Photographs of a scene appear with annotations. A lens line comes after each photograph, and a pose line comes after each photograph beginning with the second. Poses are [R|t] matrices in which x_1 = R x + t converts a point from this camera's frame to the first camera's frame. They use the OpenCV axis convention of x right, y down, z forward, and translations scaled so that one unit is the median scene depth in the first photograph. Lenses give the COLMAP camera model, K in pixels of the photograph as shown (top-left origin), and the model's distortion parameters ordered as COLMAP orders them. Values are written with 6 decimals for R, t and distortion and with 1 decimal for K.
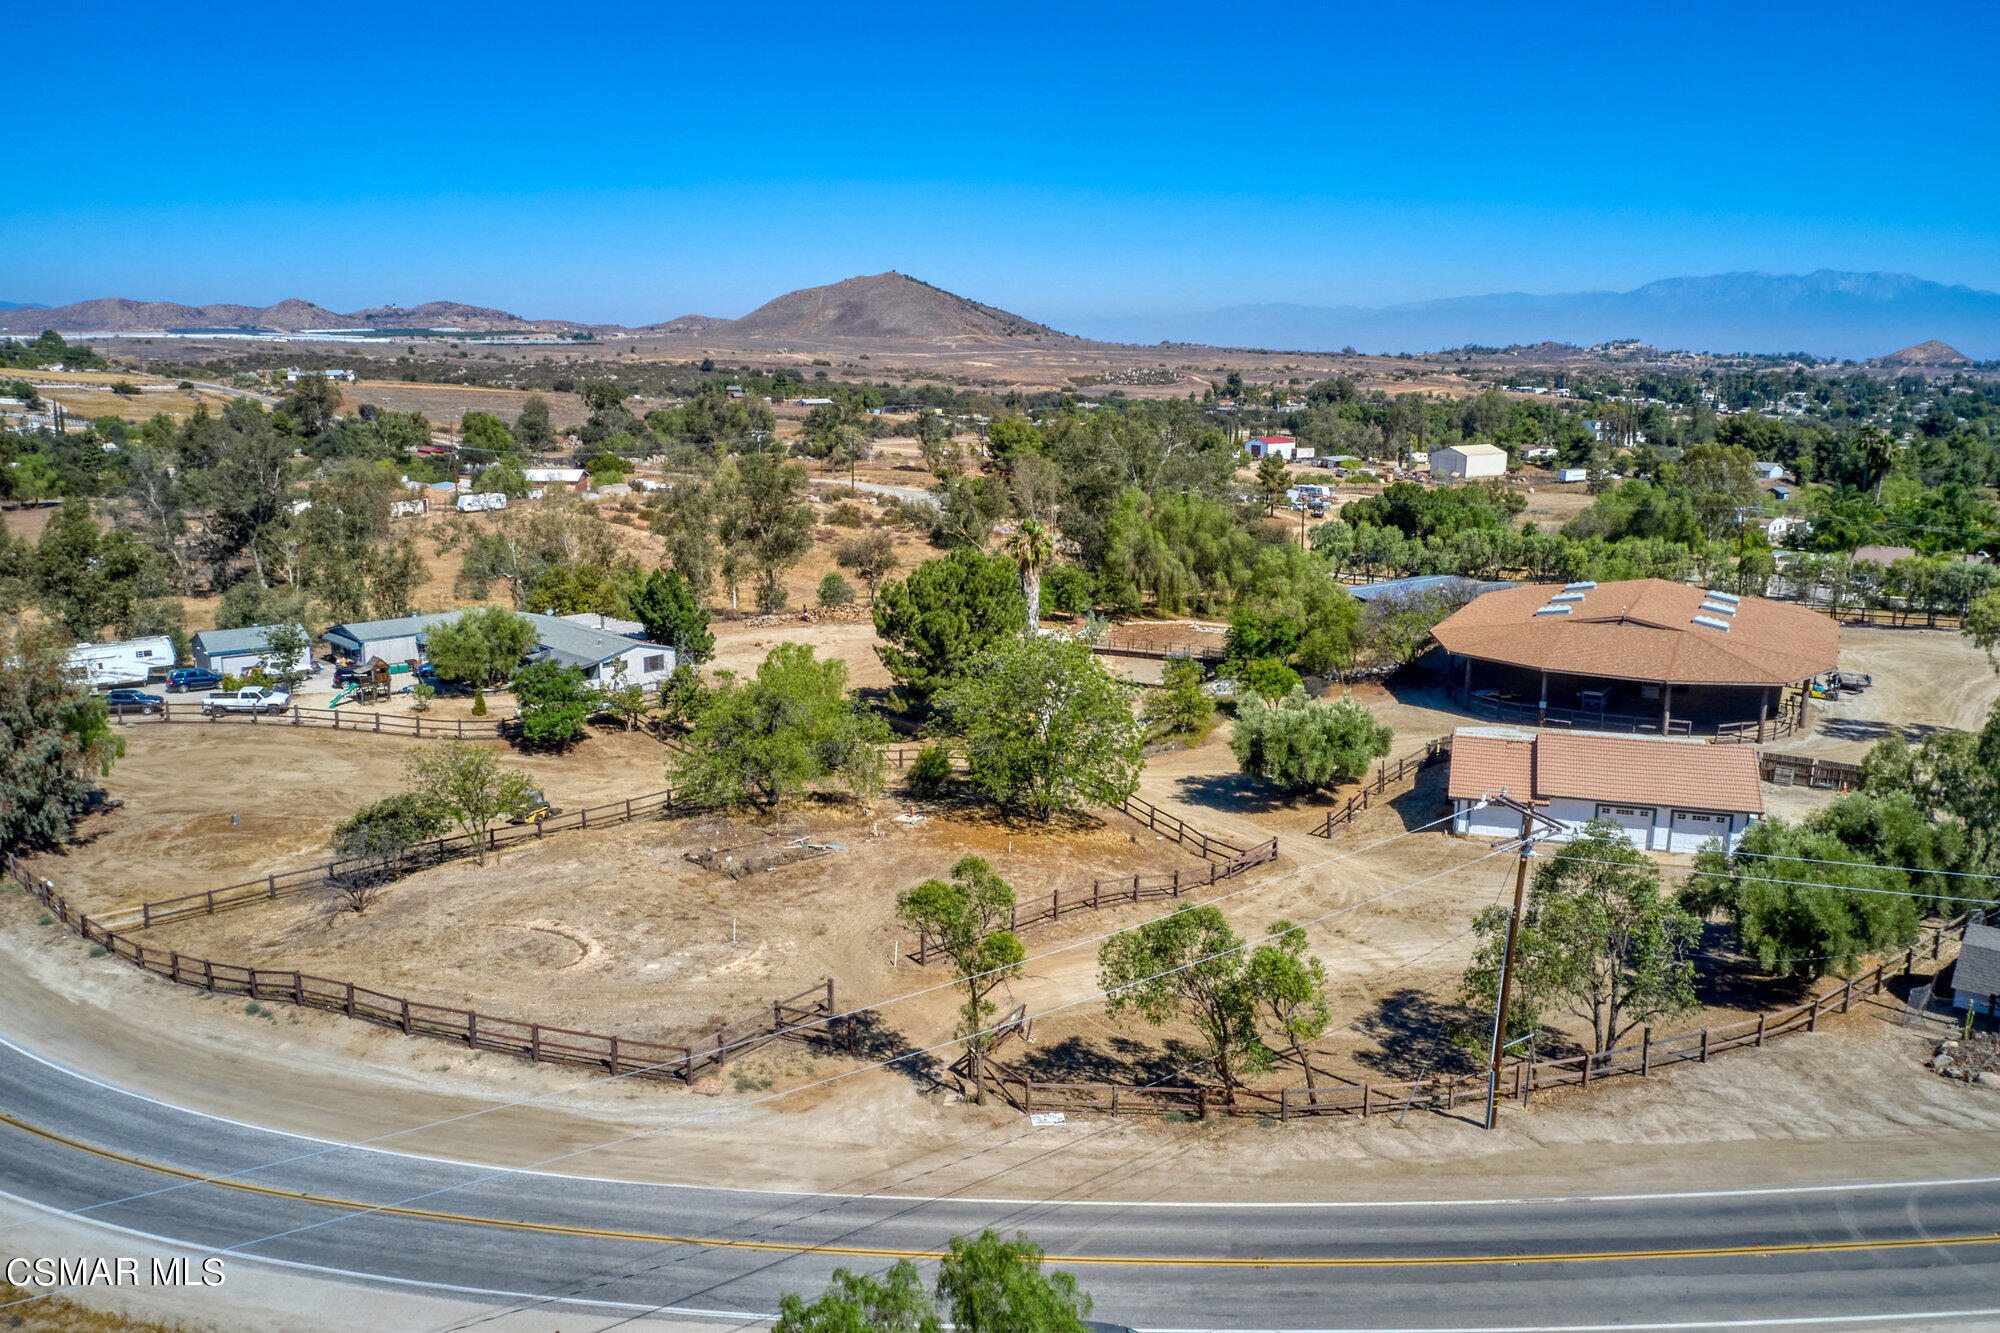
lens RADIAL K [[1648.9, 0, 1000.0], [0, 1648.9, 666.5], [0, 0, 1]] dist [-0.042769, 0.010189]
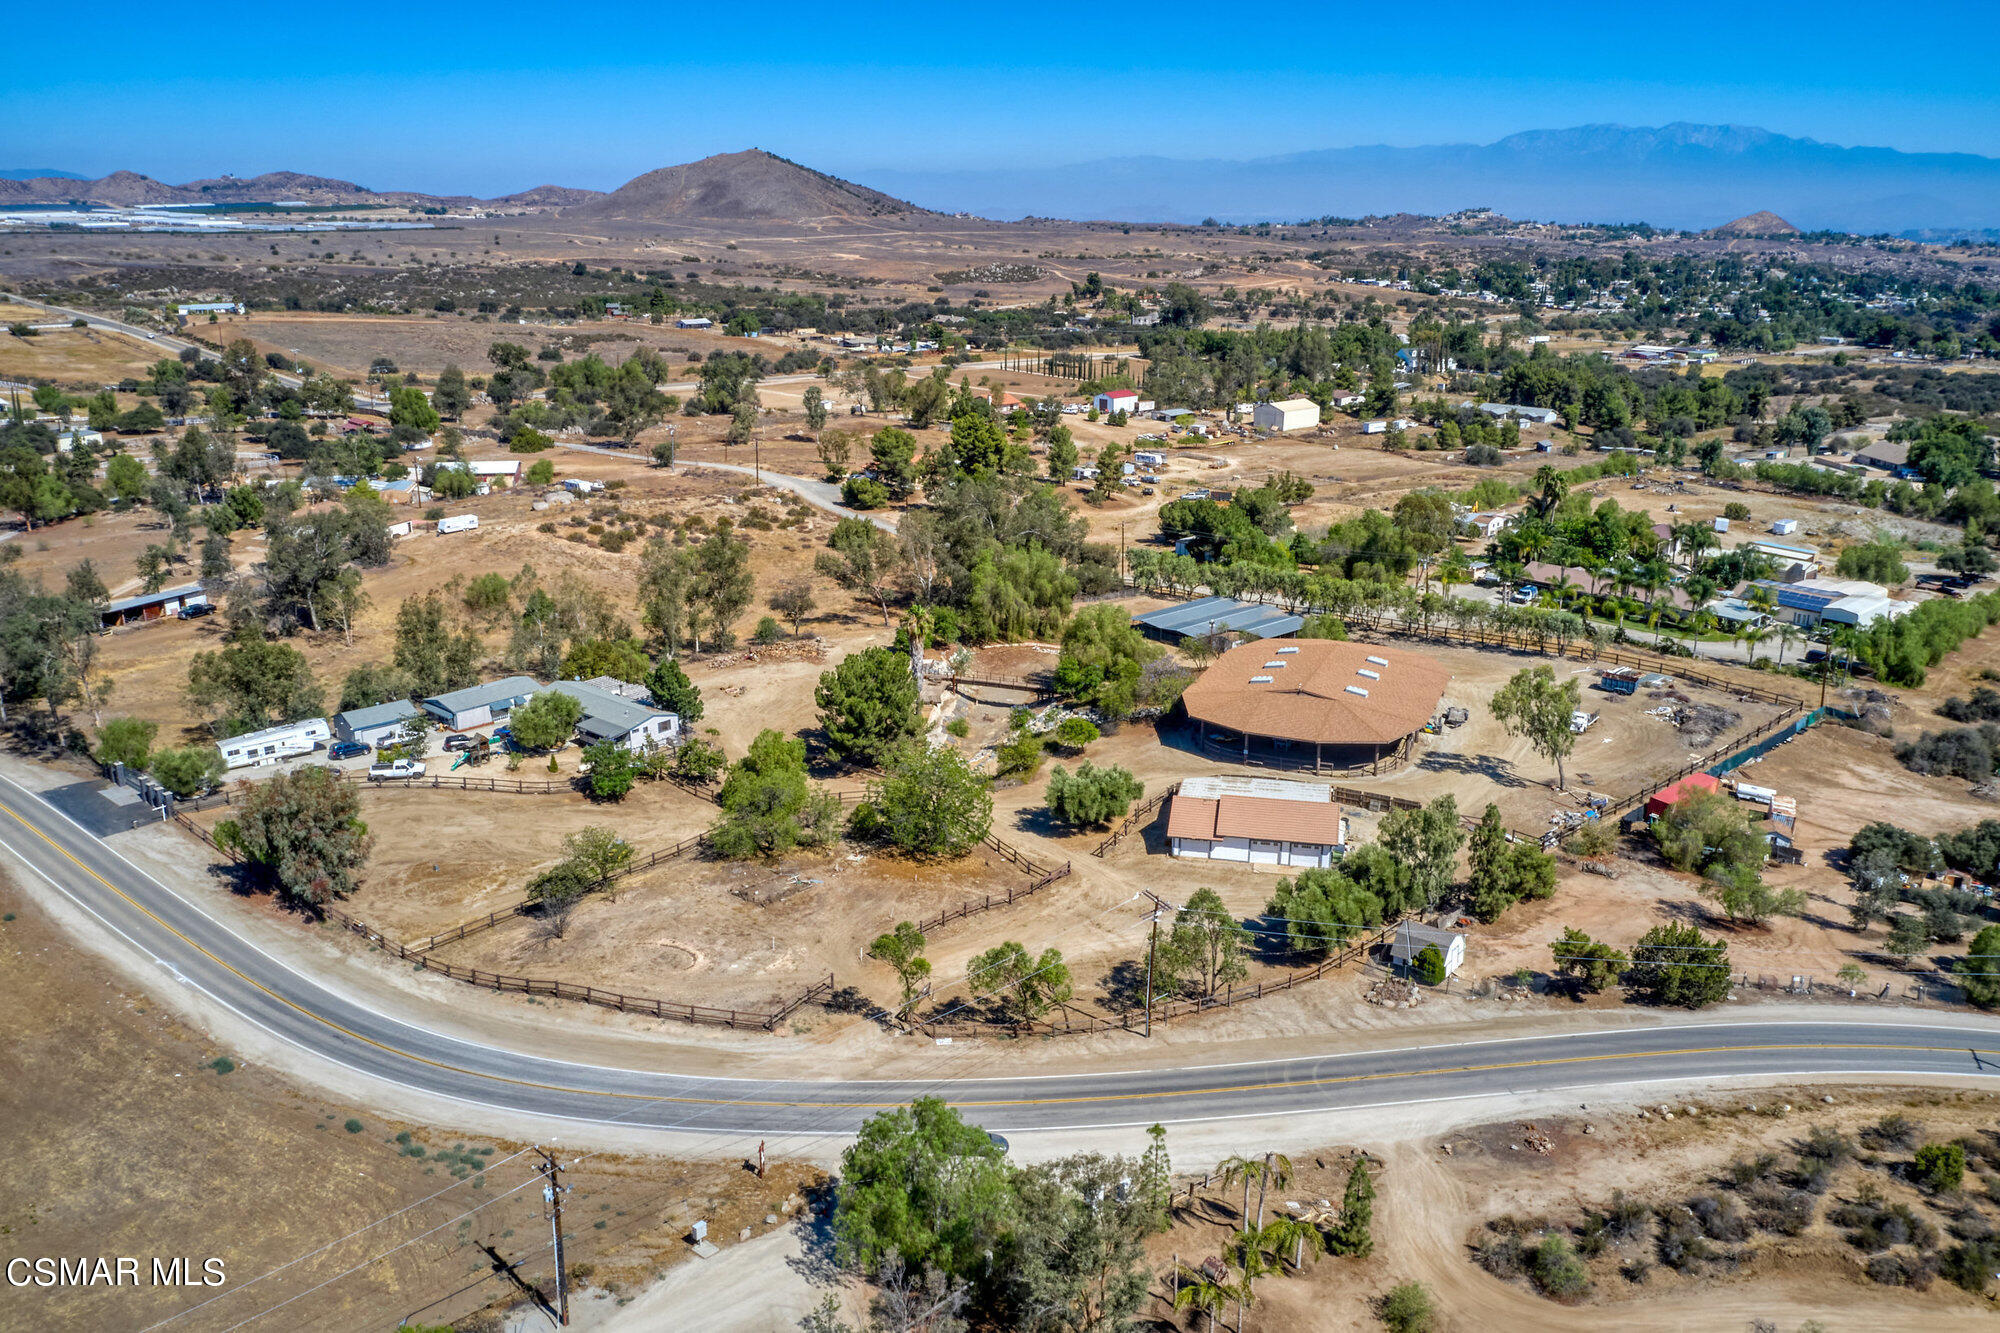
lens RADIAL K [[1648.9, 0, 1000.0], [0, 1648.9, 666.5], [0, 0, 1]] dist [-0.042769, 0.010189]
pose [[0.996759, -0.029403, 0.074885, -0.021212], [0.023088, 0.996212, 0.083836, -0.185118], [-0.077067, -0.081835, 0.993662, -0.521348]]
